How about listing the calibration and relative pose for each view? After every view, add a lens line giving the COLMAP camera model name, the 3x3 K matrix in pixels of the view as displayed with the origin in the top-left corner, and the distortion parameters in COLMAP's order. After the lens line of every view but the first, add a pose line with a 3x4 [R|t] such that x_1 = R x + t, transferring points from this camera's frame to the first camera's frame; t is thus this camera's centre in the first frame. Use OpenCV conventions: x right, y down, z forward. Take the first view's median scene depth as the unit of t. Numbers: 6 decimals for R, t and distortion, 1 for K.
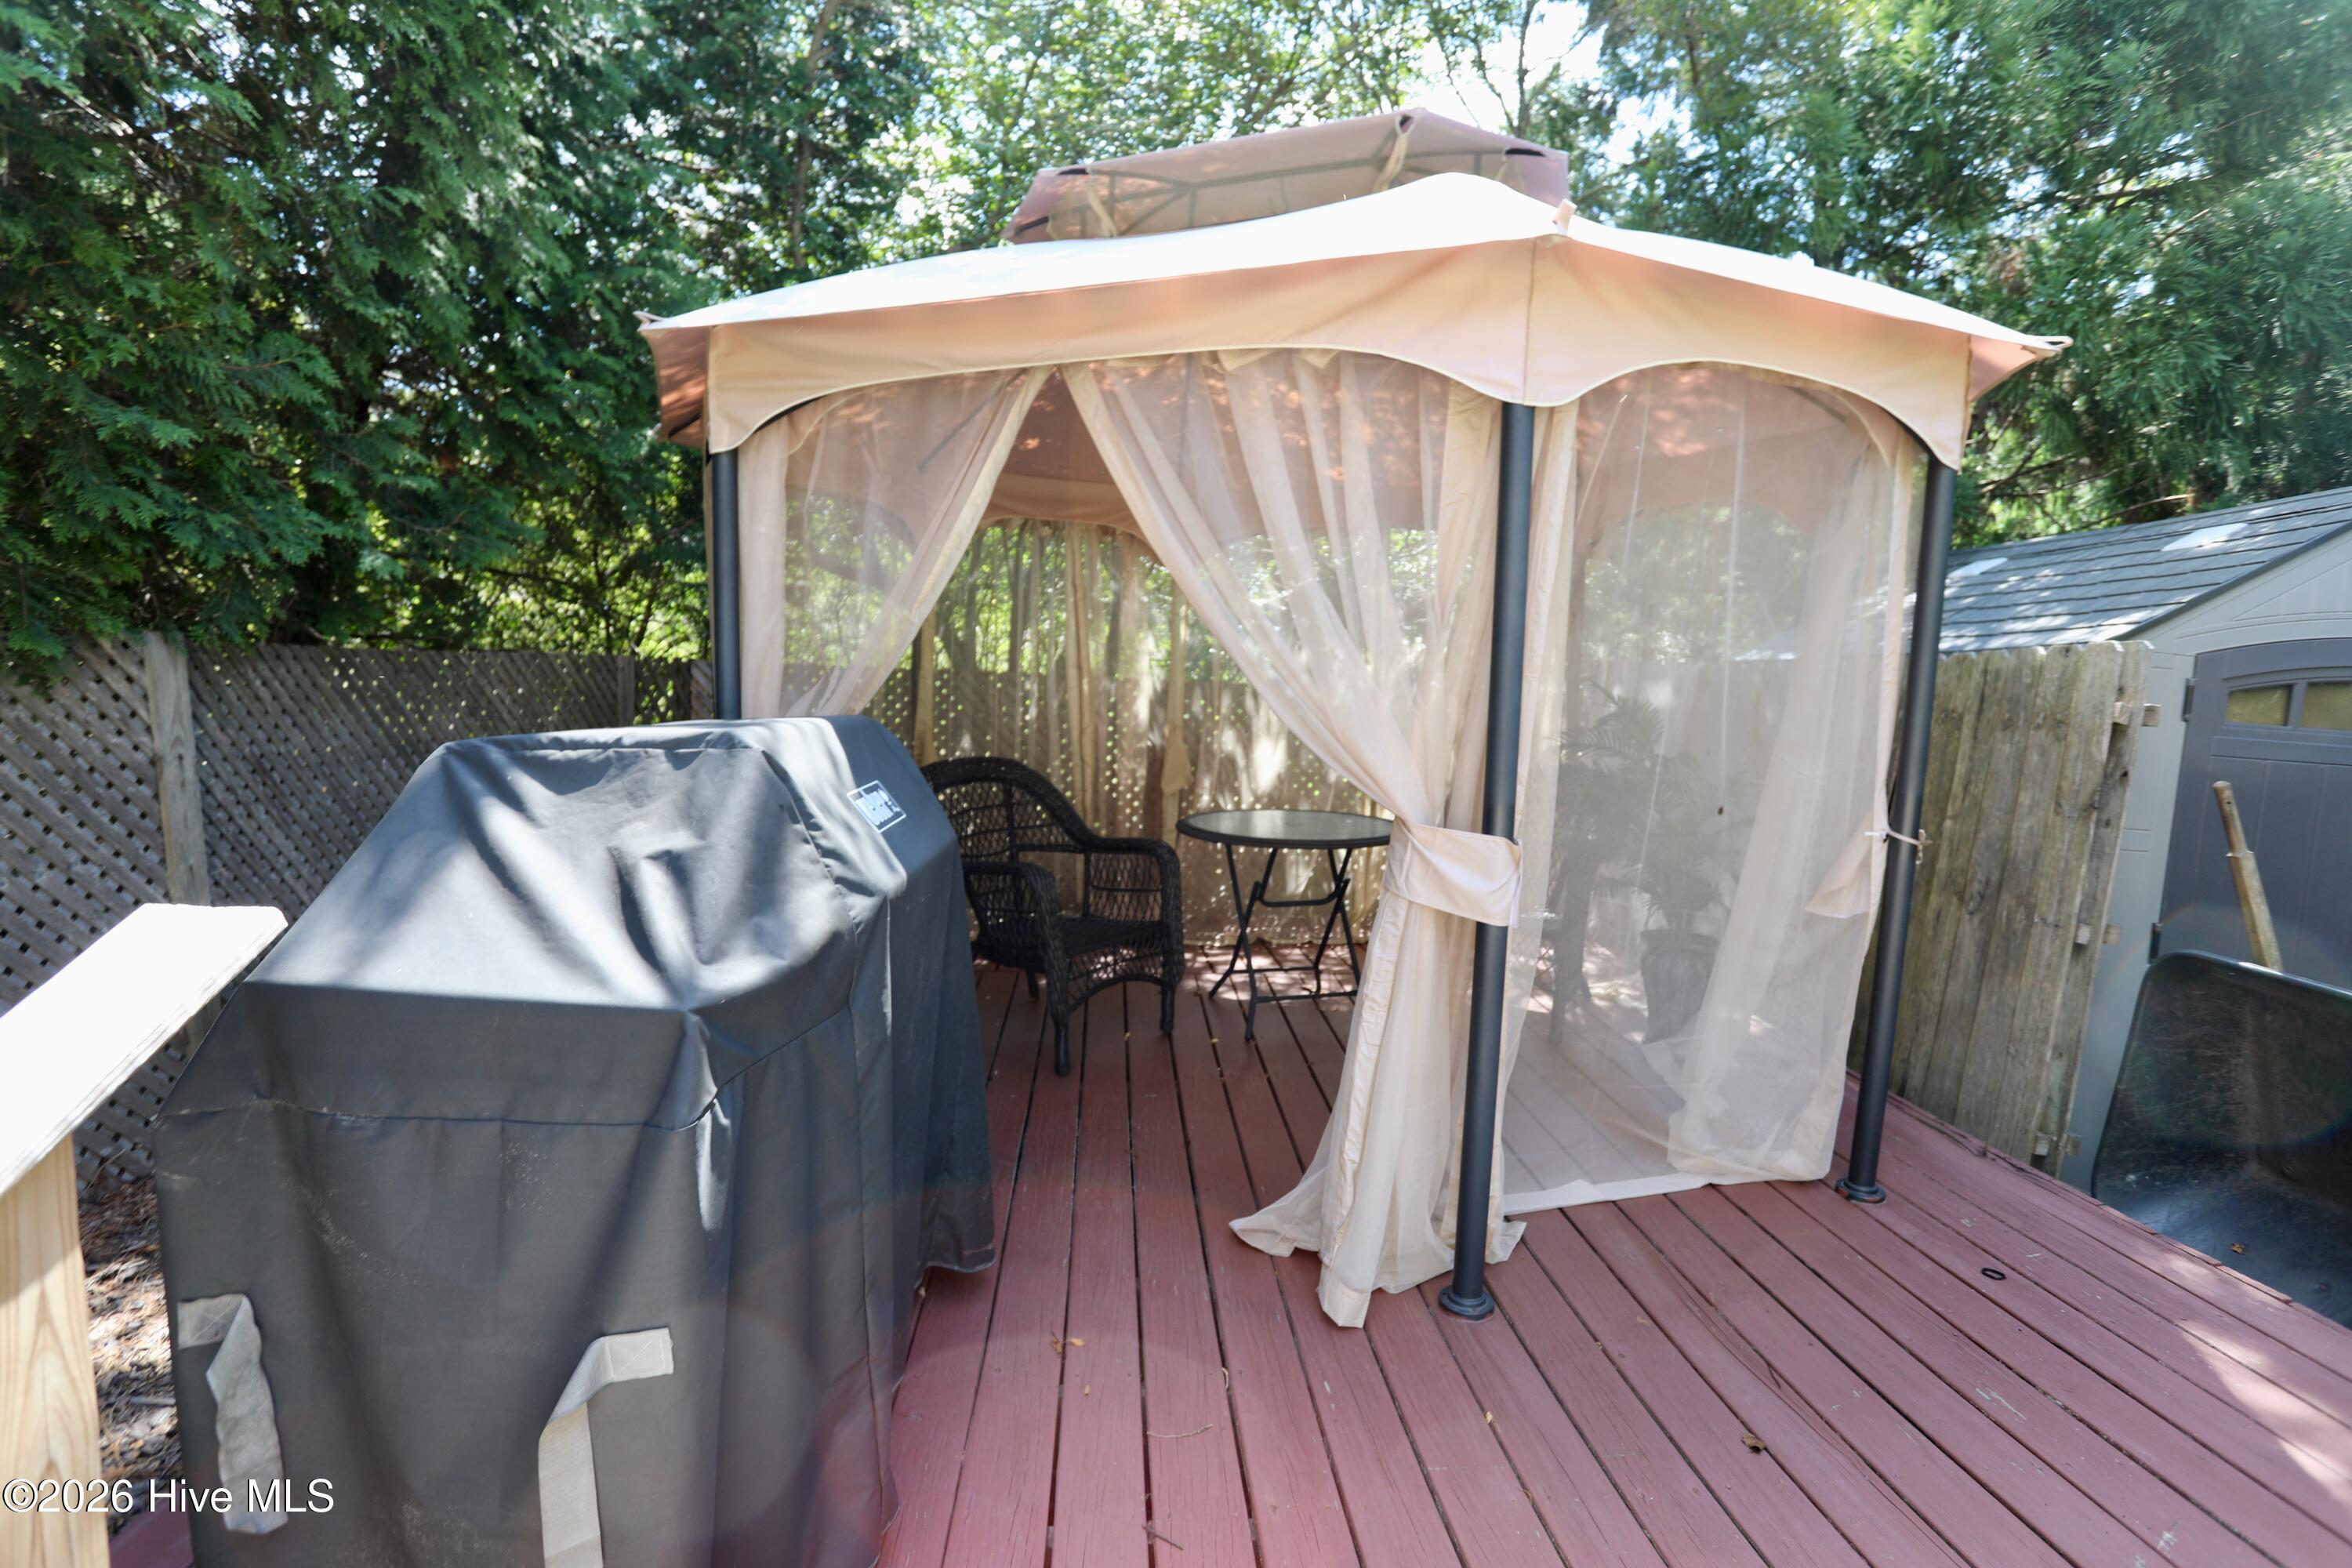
lens RADIAL K [[1145.9, 0, 1176.3], [0, 1145.9, 769.9], [0, 0, 1]] dist [-0.063840, 0.027231]
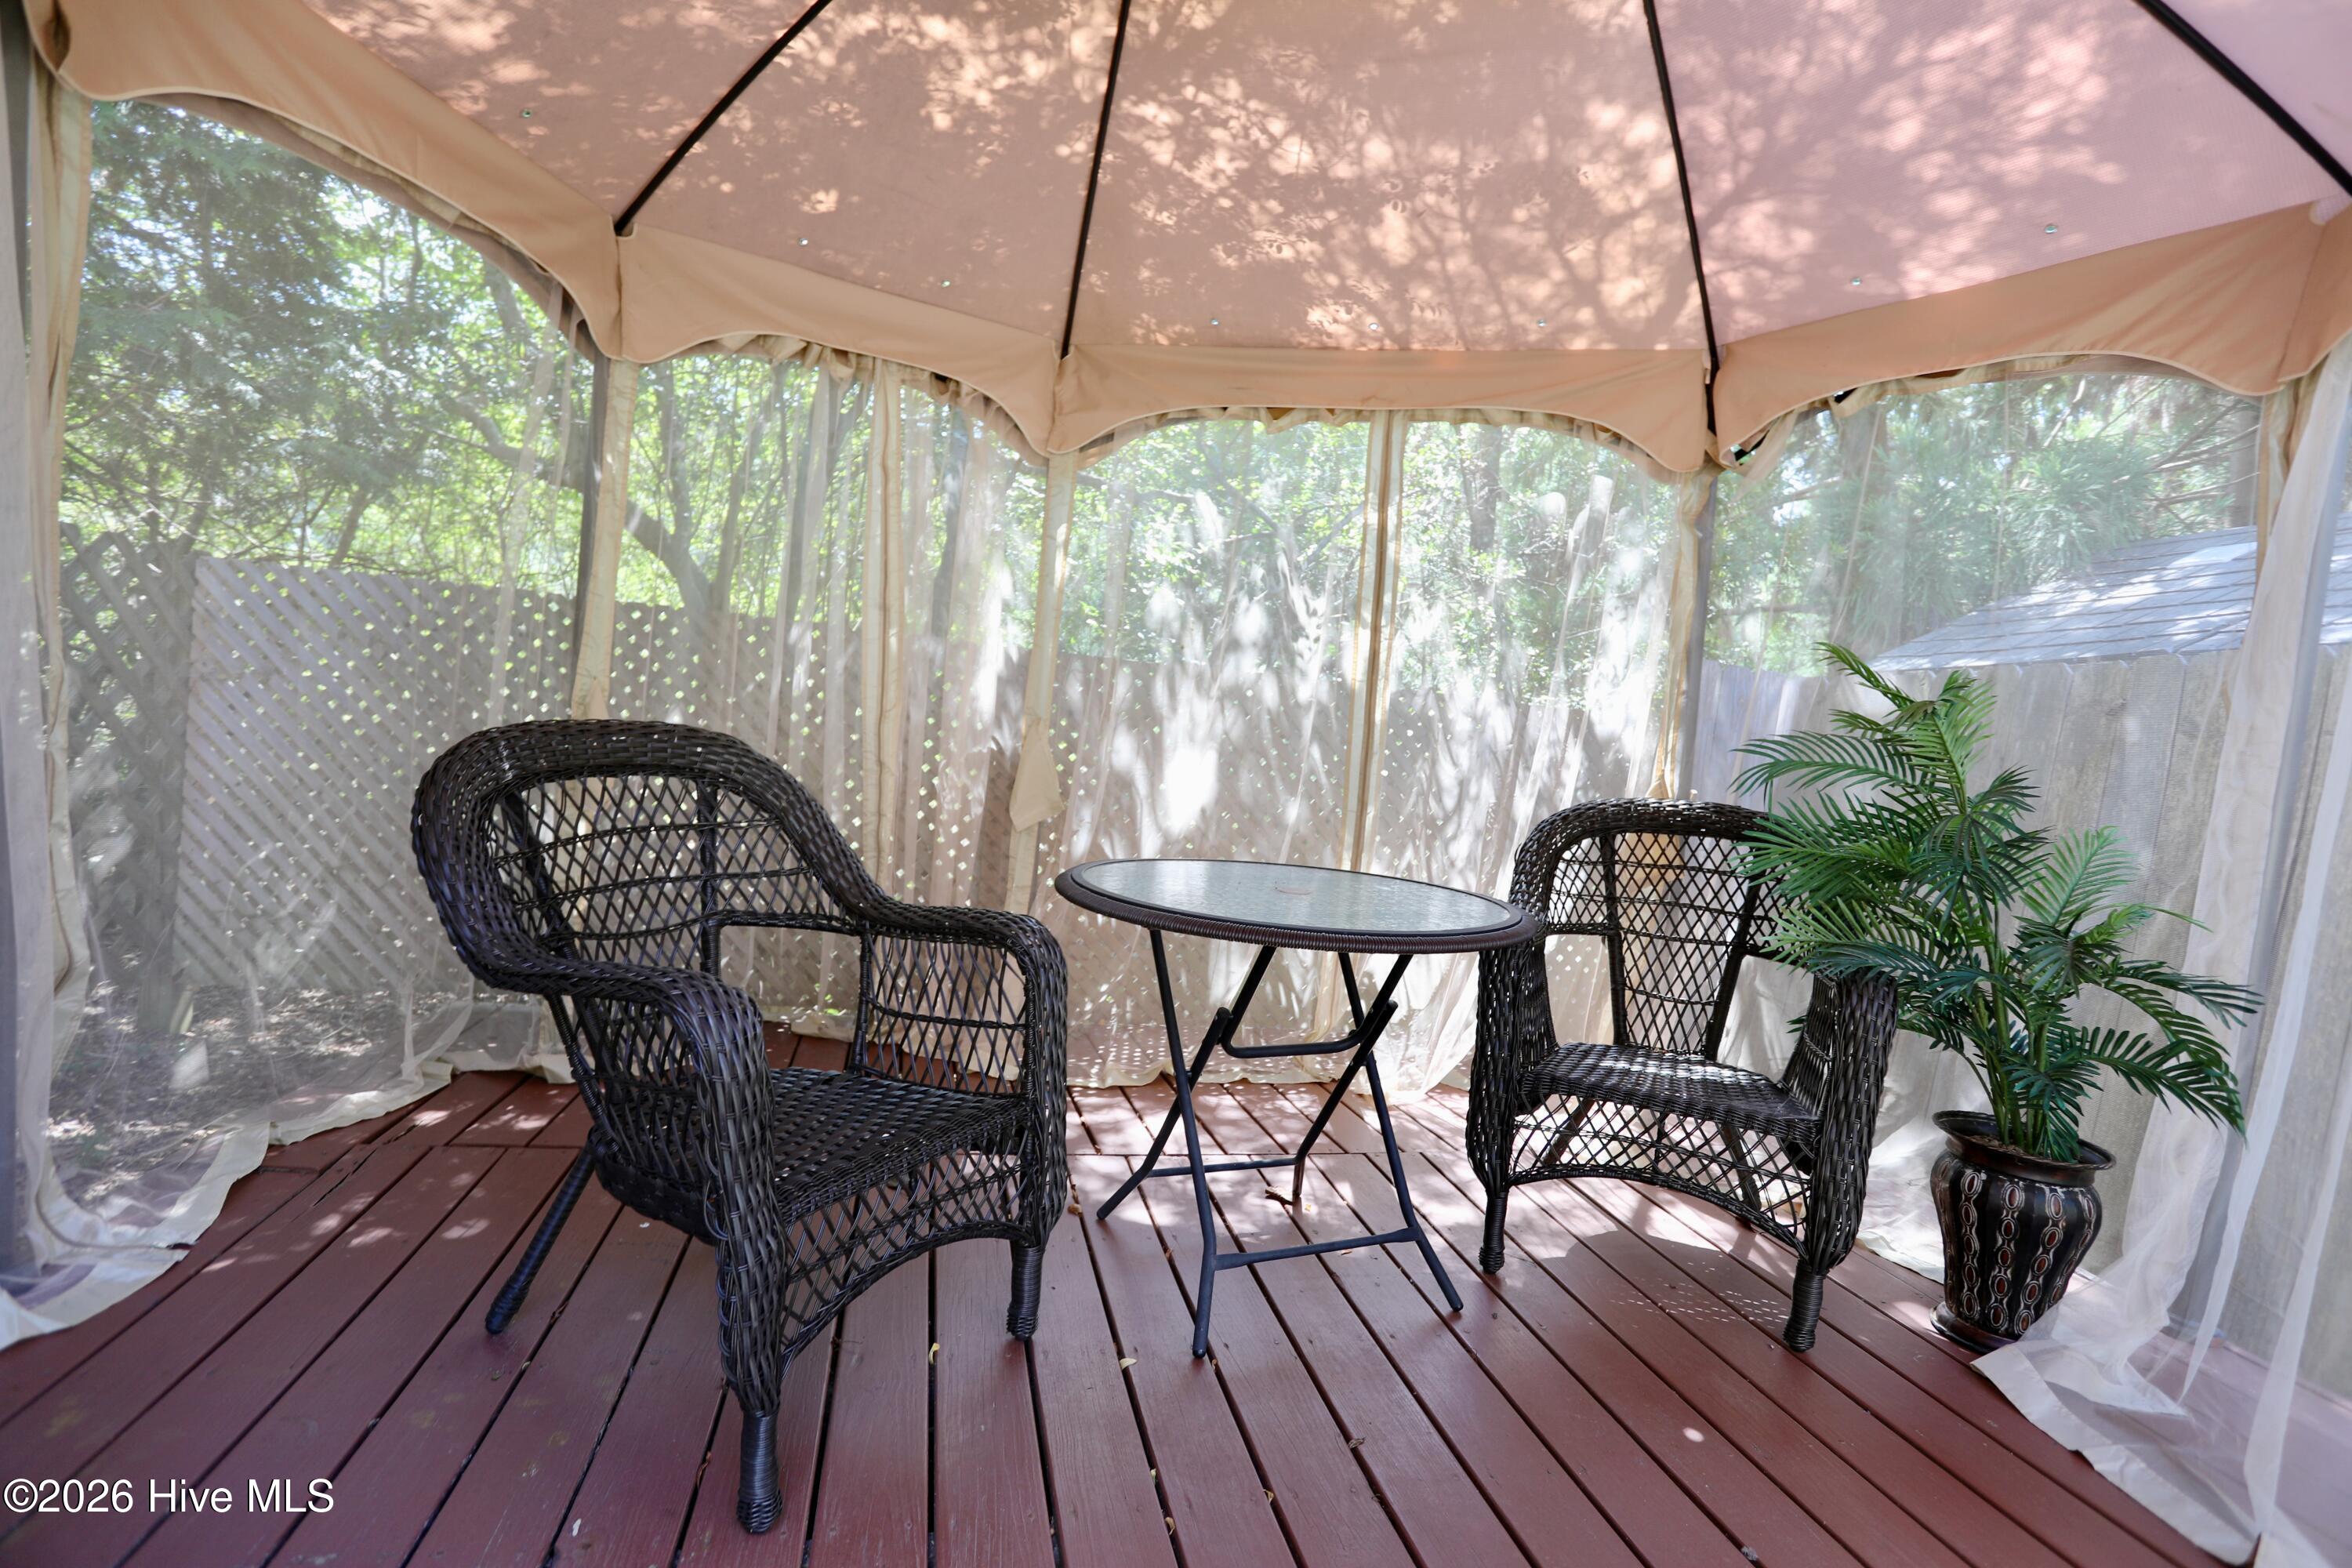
lens RADIAL K [[1145.9, 0, 1176.3], [0, 1145.9, 769.9], [0, 0, 1]] dist [-0.063840, 0.027231]
pose [[0.986520, 0.054827, 0.154184, -0.021526], [-0.047449, 0.997564, -0.051139, 0.016967], [-0.156613, 0.043133, 0.986718, 0.392666]]
